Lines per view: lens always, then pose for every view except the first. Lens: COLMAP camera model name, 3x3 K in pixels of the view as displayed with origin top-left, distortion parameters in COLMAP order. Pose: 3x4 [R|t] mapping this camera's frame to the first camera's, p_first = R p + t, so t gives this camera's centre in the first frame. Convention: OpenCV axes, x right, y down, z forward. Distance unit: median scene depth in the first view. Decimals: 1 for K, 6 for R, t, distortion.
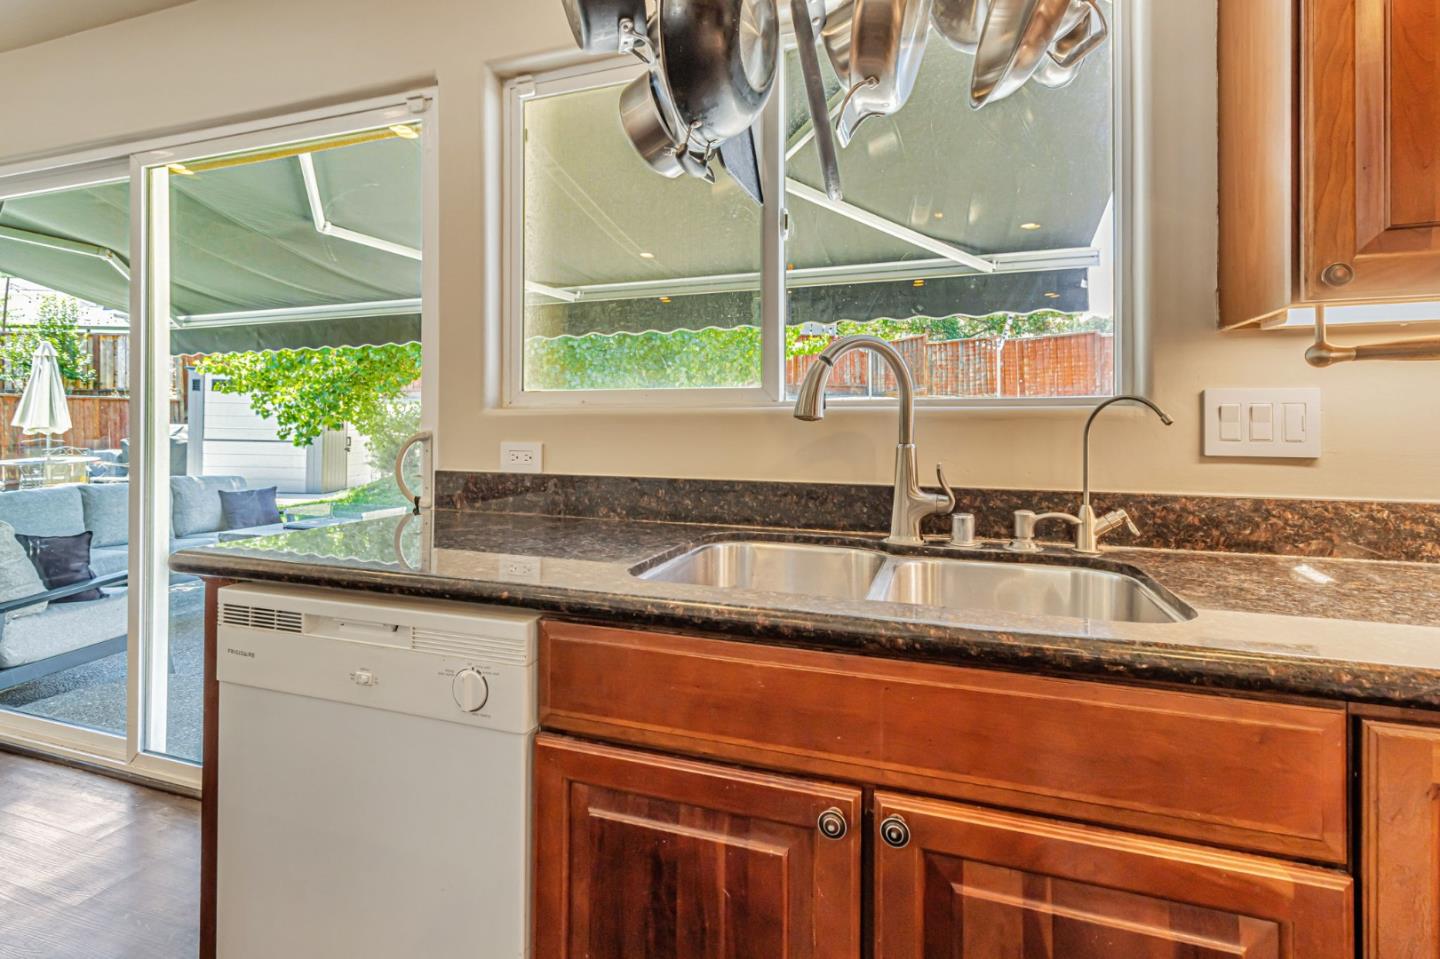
lens RADIAL K [[676.1, 0, 720.0], [0, 676.1, 419.8], [0, 0, 1]] dist [0.006101, -0.000275]
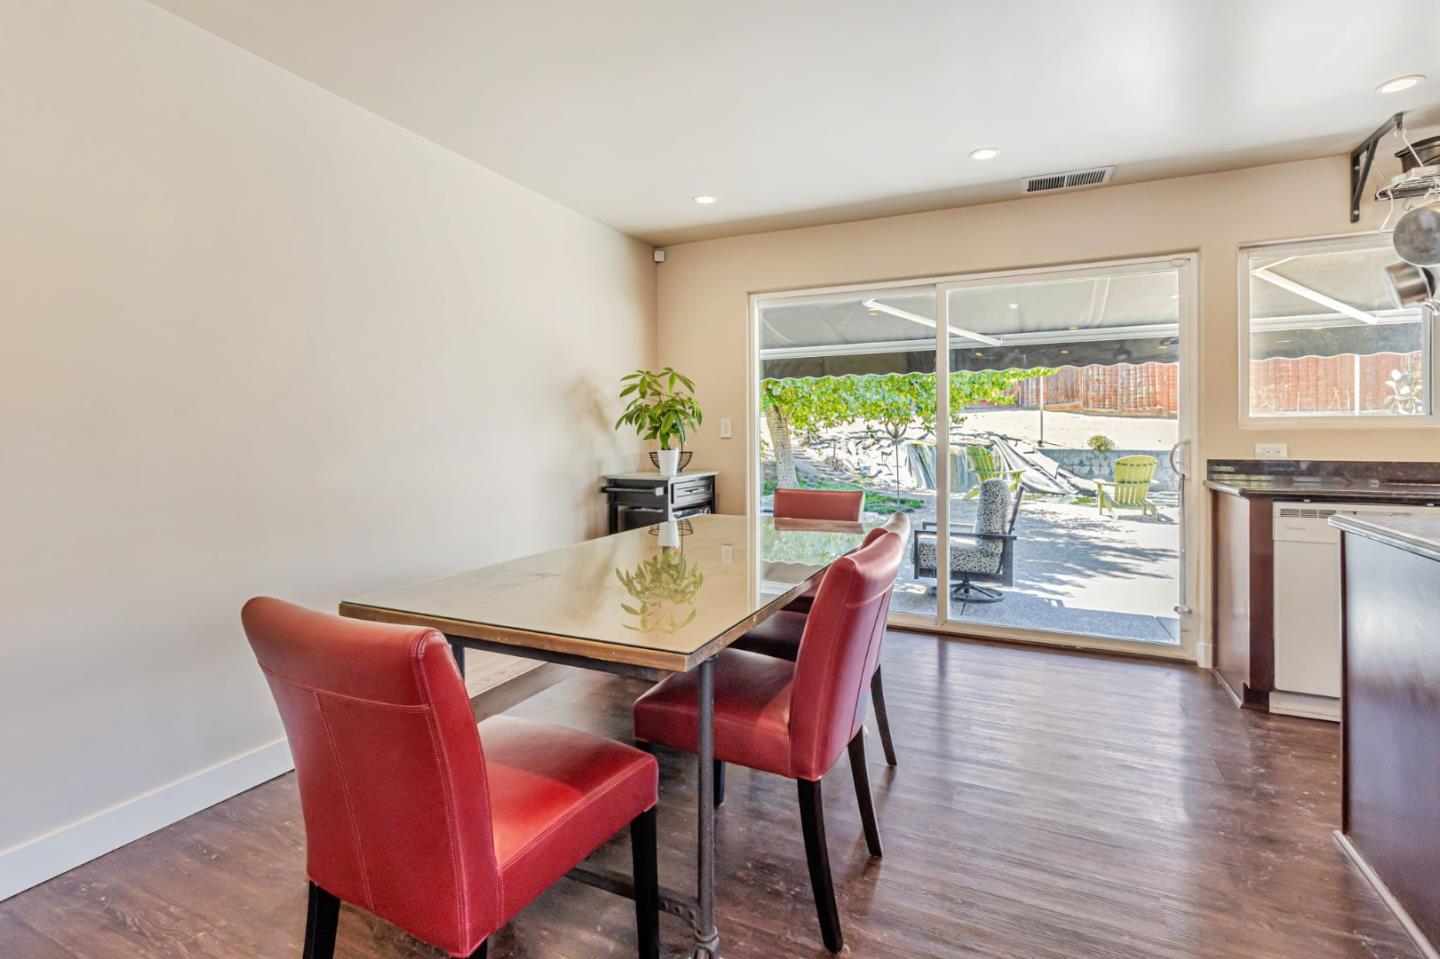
lens RADIAL K [[676.1, 0, 729.1], [0, 676.1, 439.2], [0, 0, 1]] dist [0.006101, -0.000275]
pose [[0.995045, -0.003901, -0.099349, -0.770930], [0.004648, 0.999963, 0.007281, -0.000437], [0.099317, -0.007707, 0.995026, -0.501267]]
